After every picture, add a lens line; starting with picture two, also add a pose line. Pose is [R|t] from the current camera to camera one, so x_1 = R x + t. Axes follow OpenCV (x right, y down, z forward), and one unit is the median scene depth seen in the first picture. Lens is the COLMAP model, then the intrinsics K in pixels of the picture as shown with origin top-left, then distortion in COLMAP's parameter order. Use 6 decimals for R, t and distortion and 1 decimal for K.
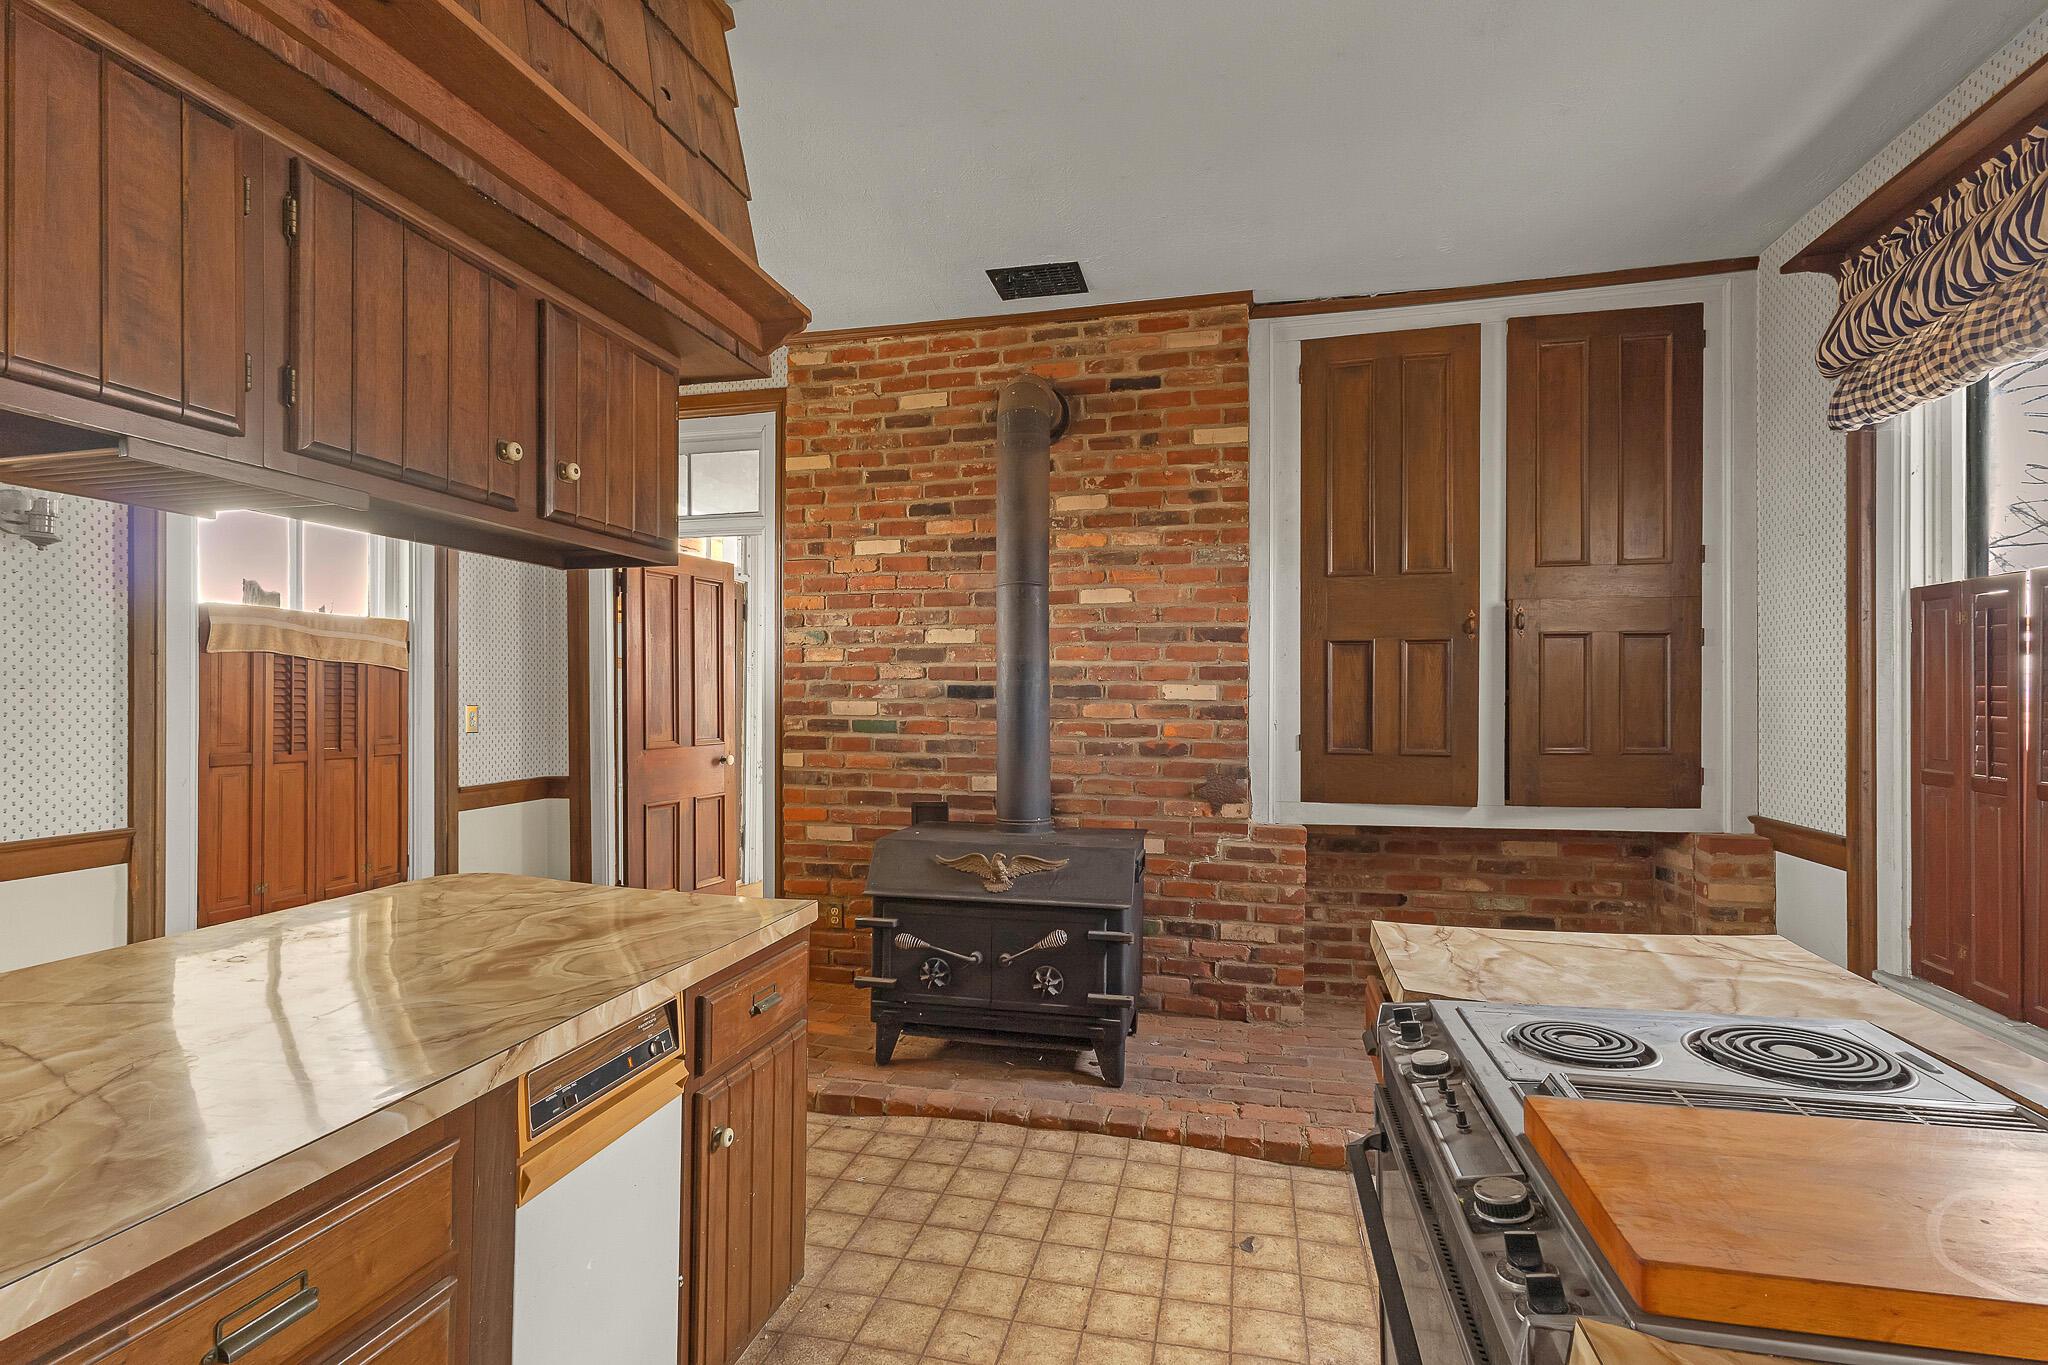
lens RADIAL K [[1001.1, 0, 1014.2], [0, 1001.1, 689.5], [0, 0, 1]] dist [0.004256, 0.001146]
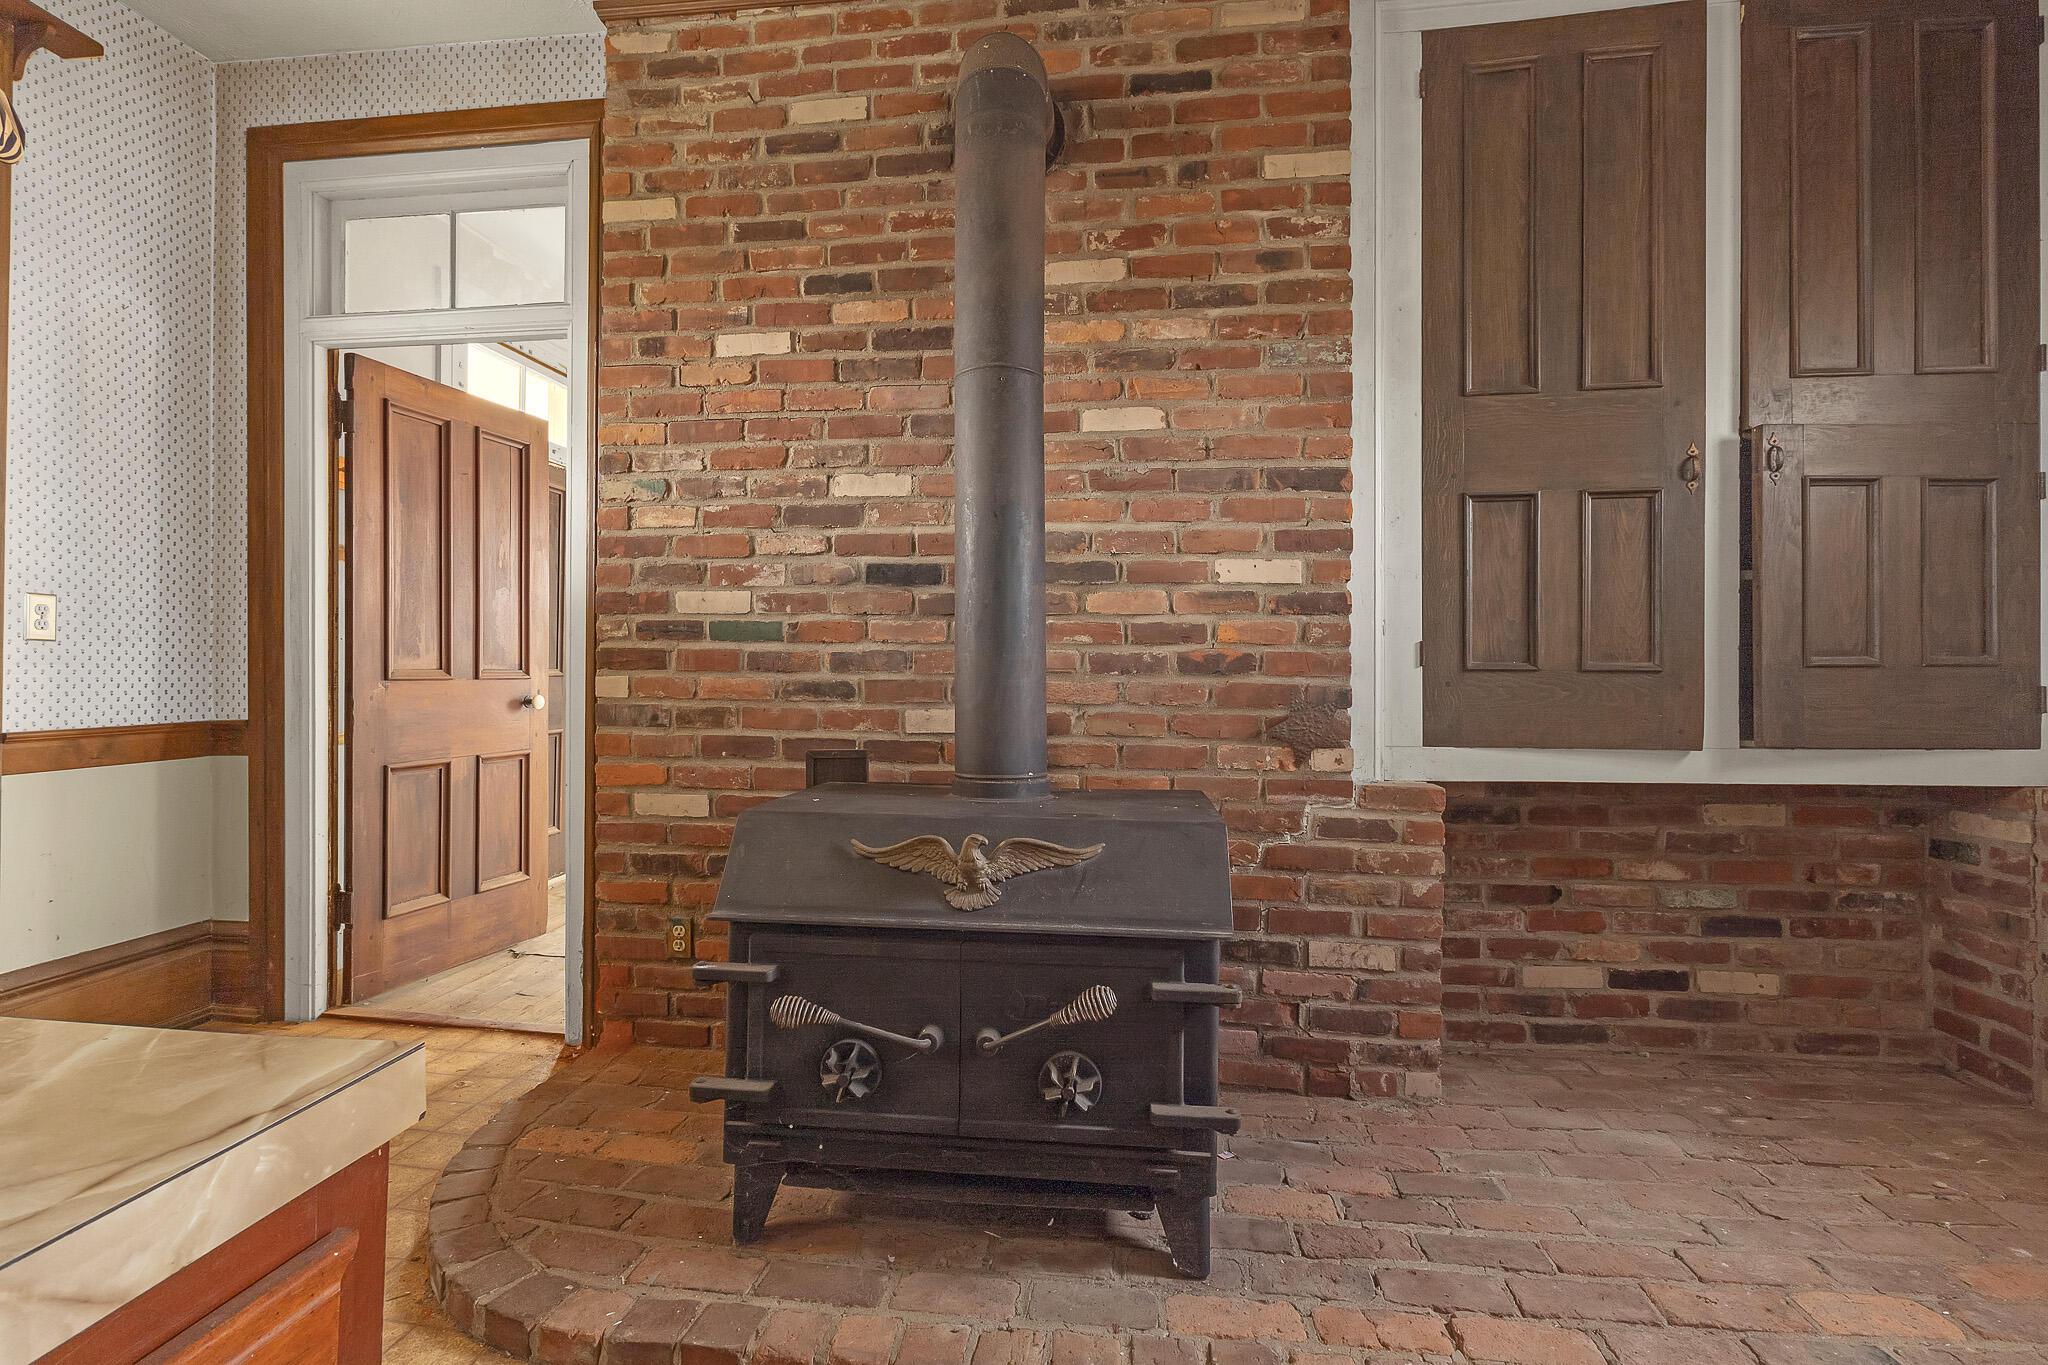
lens RADIAL K [[1001.1, 0, 1019.9], [0, 1001.1, 657.2], [0, 0, 1]] dist [0.004256, 0.001146]
pose [[0.994501, 0.003492, 0.104669, -0.038047], [-0.002633, 0.999962, -0.008343, 0.061063], [-0.104694, 0.008022, 0.994472, 0.388339]]
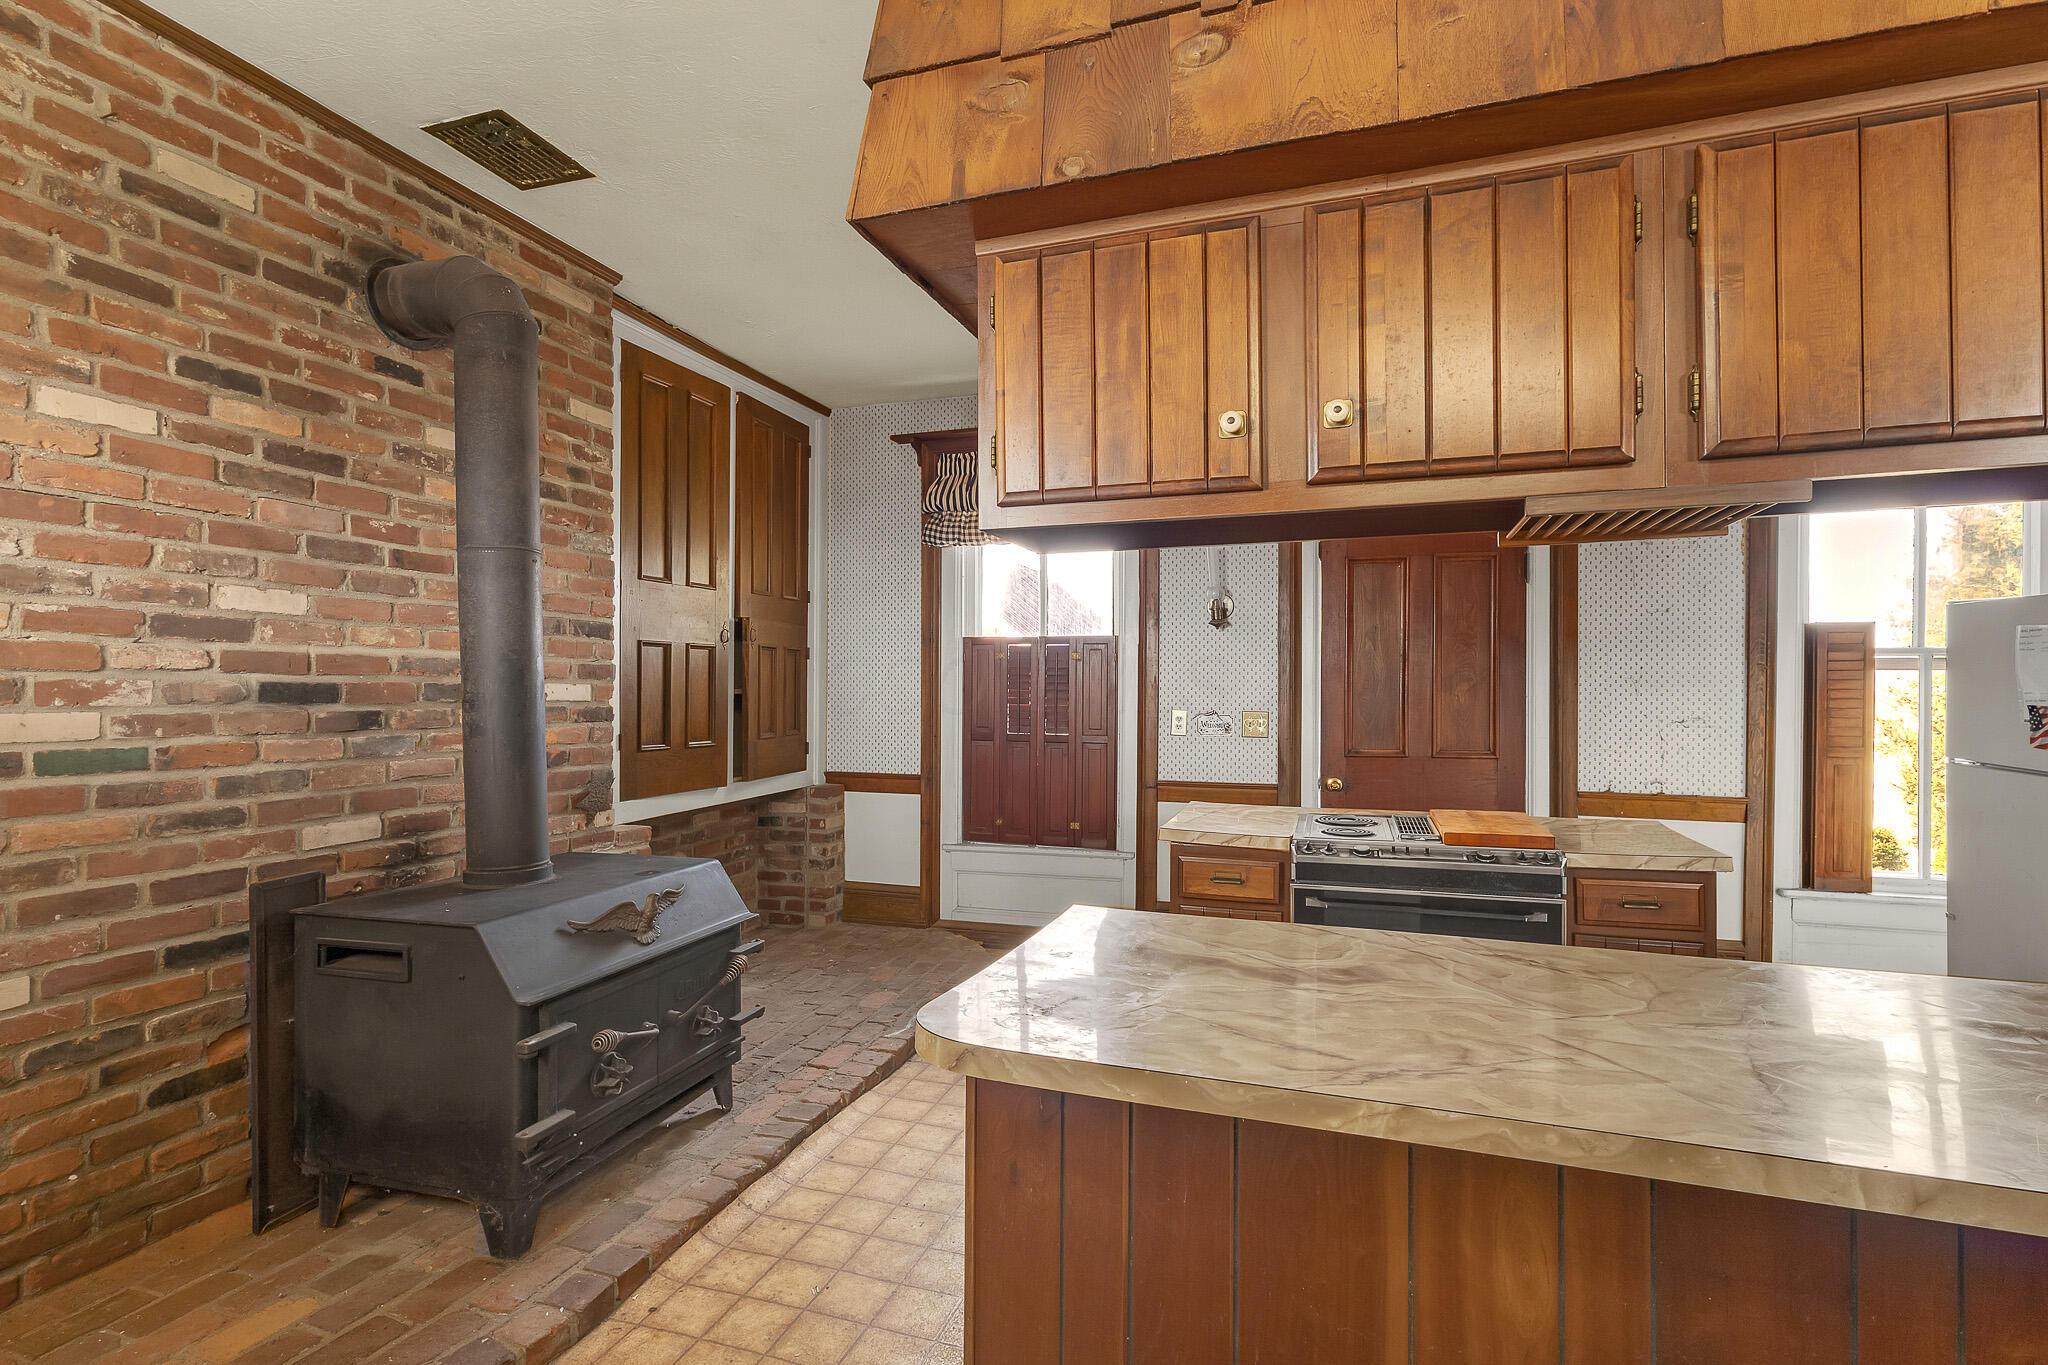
lens RADIAL K [[944.6, 0, 1035.2], [0, 944.6, 680.5], [0, 0, 1]] dist [0.001437, -0.000264]
pose [[0.078265, 0.007864, 0.996902, -0.618284], [-0.006863, 0.999949, -0.007350, -0.004415], [-0.996909, -0.006267, 0.078315, 0.515868]]
